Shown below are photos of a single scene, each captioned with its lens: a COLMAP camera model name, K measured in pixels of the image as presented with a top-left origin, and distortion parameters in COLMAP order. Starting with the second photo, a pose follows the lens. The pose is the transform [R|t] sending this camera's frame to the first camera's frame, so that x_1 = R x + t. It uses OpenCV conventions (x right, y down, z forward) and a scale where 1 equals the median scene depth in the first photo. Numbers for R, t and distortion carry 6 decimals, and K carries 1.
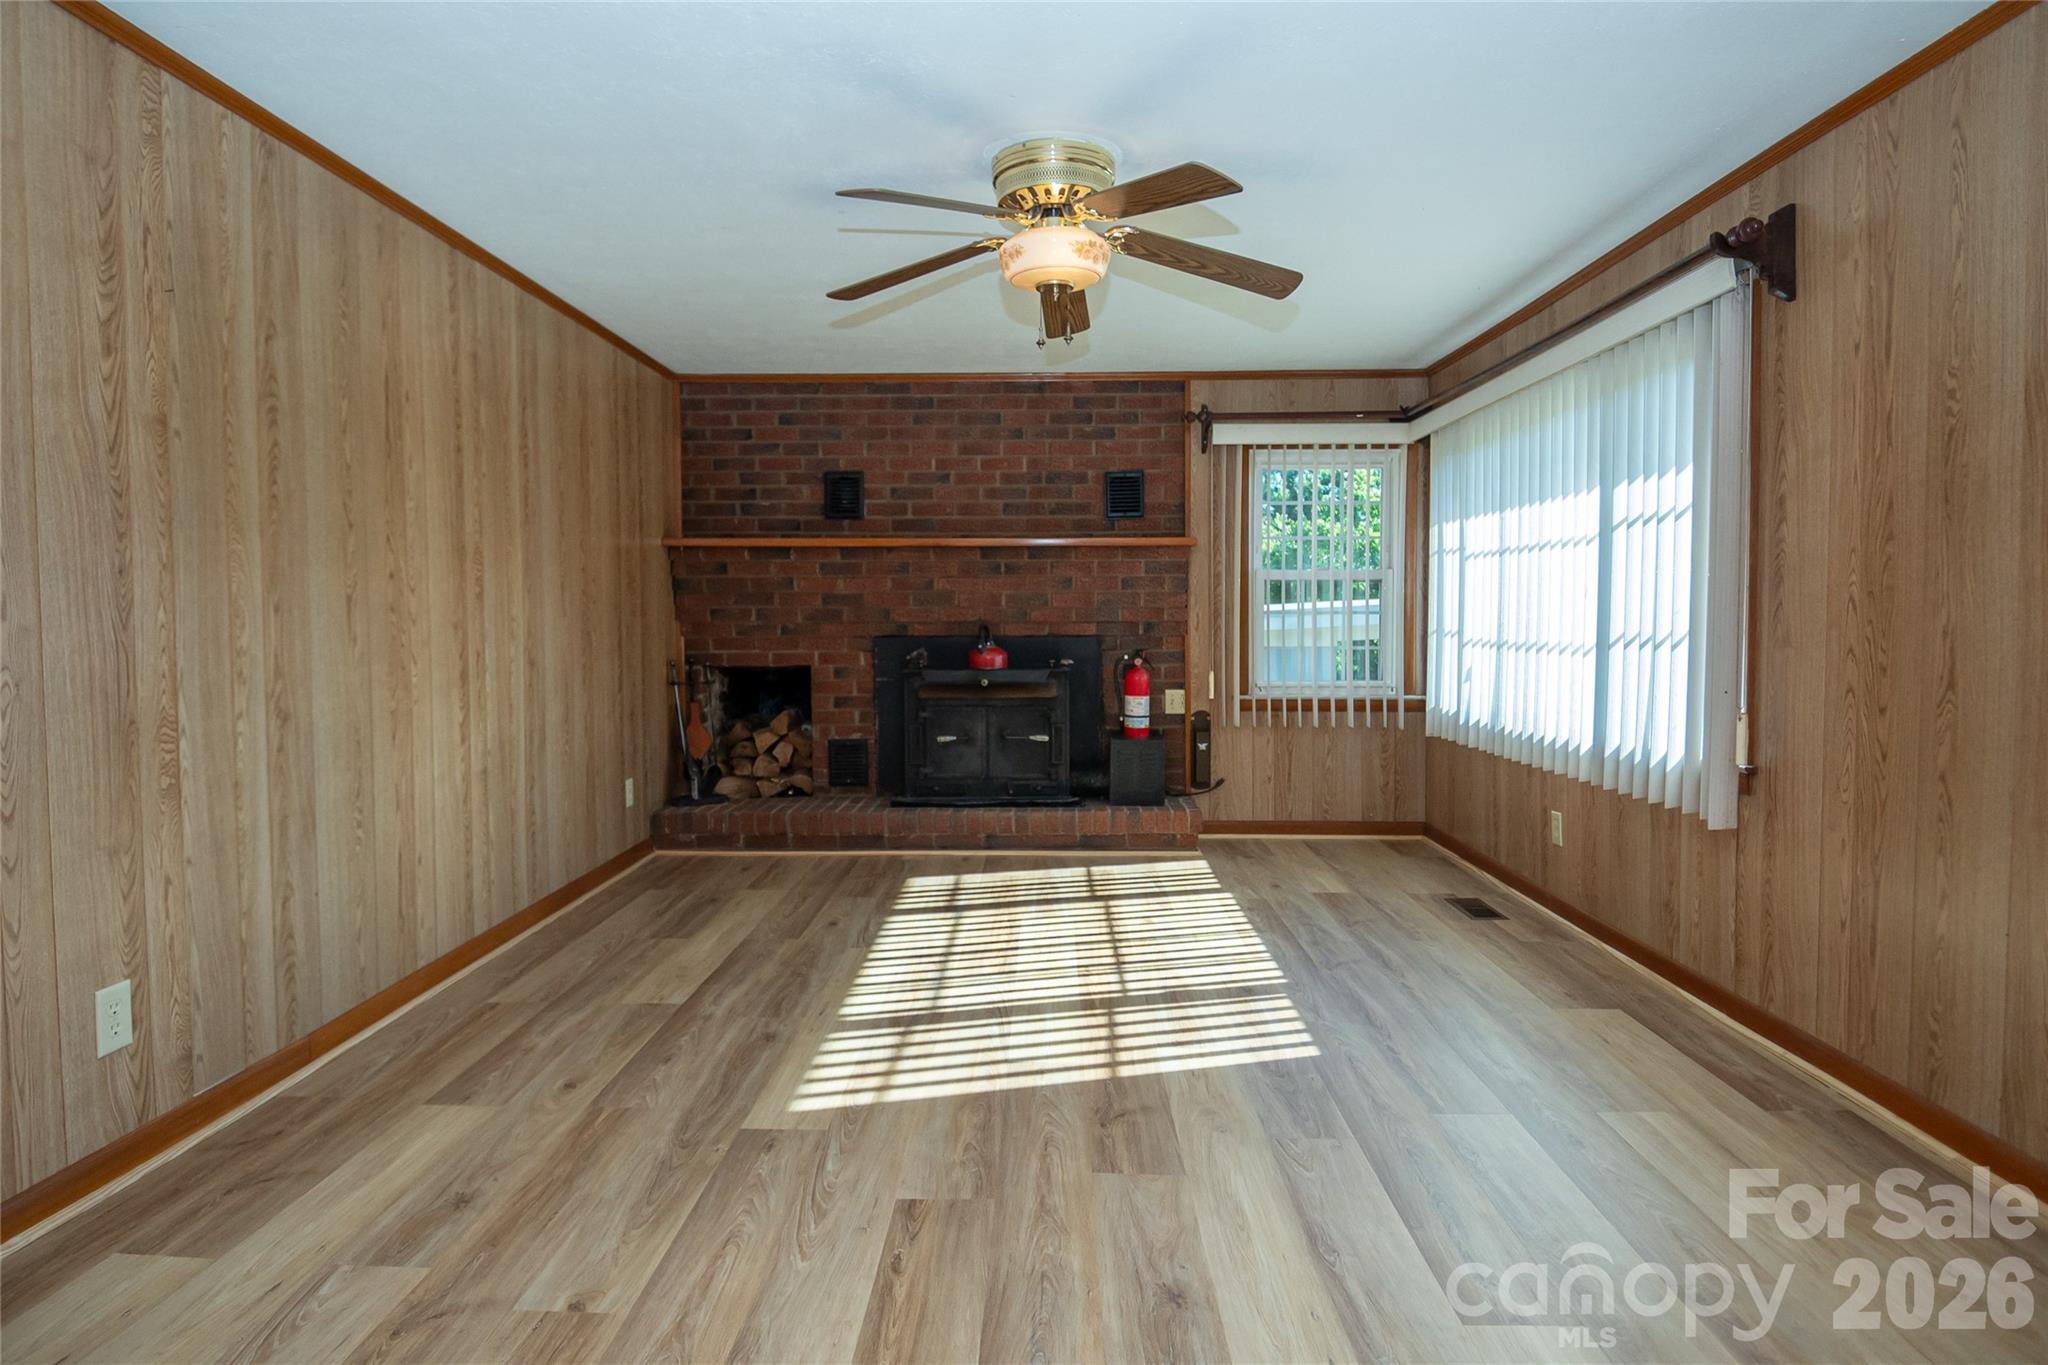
lens RADIAL K [[1083.1, 0, 1024.6], [0, 1083.1, 675.0], [0, 0, 1]] dist [0.005297, -0.007925]
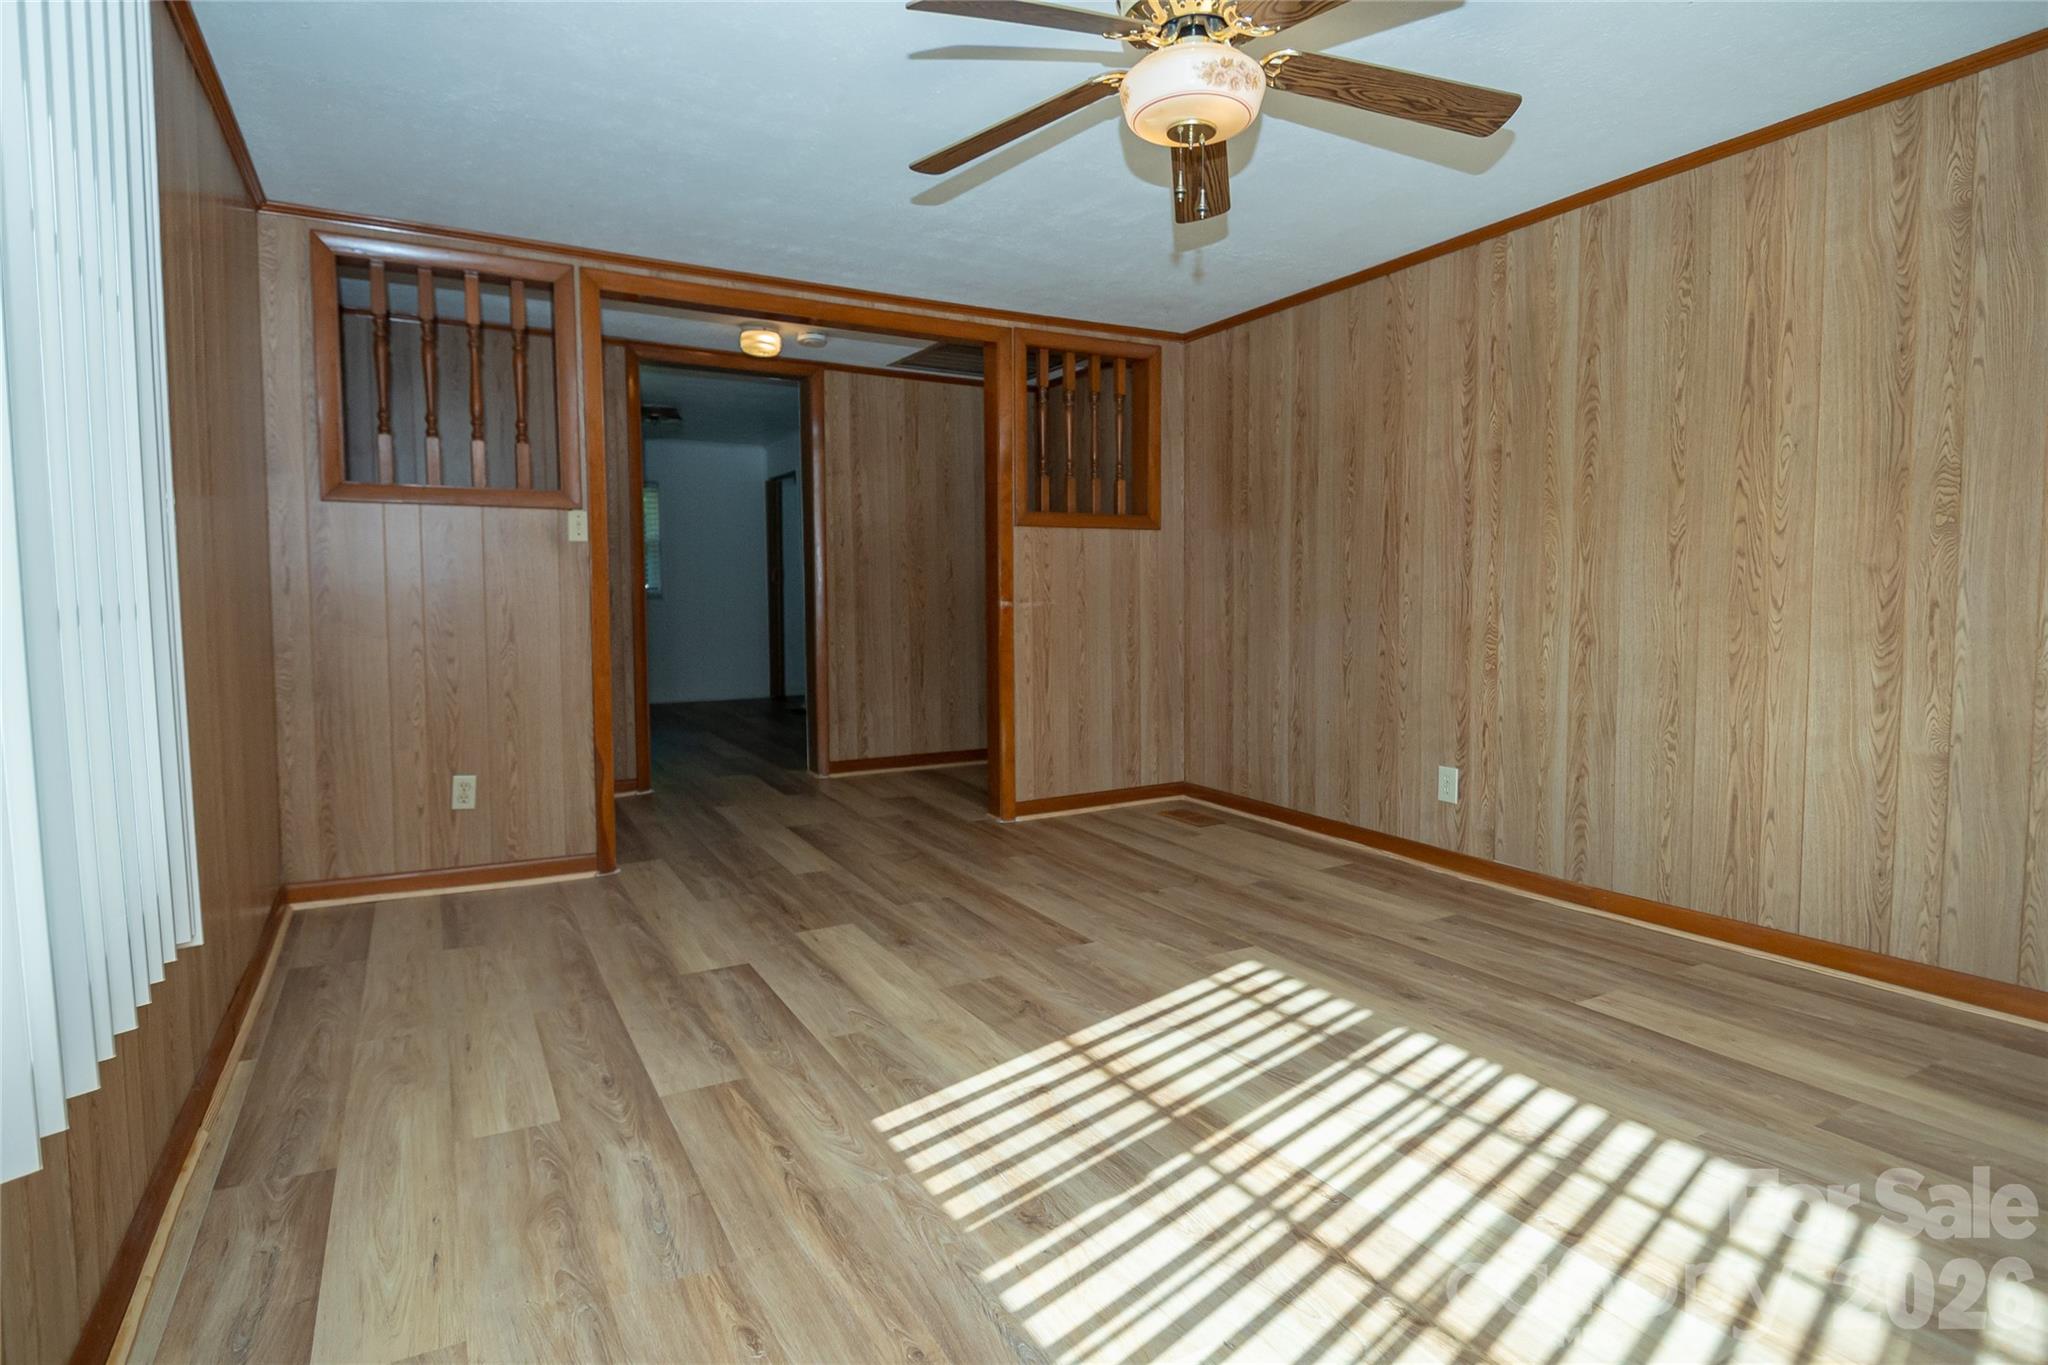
lens RADIAL K [[1083.1, 0, 1028.3], [0, 1083.1, 682.8], [0, 0, 1]] dist [0.005297, -0.007925]
pose [[-0.859963, 0.050028, -0.507898, 0.558970], [-0.017086, 0.991804, 0.126624, -0.063595], [0.510070, 0.117570, -0.852060, 1.689190]]
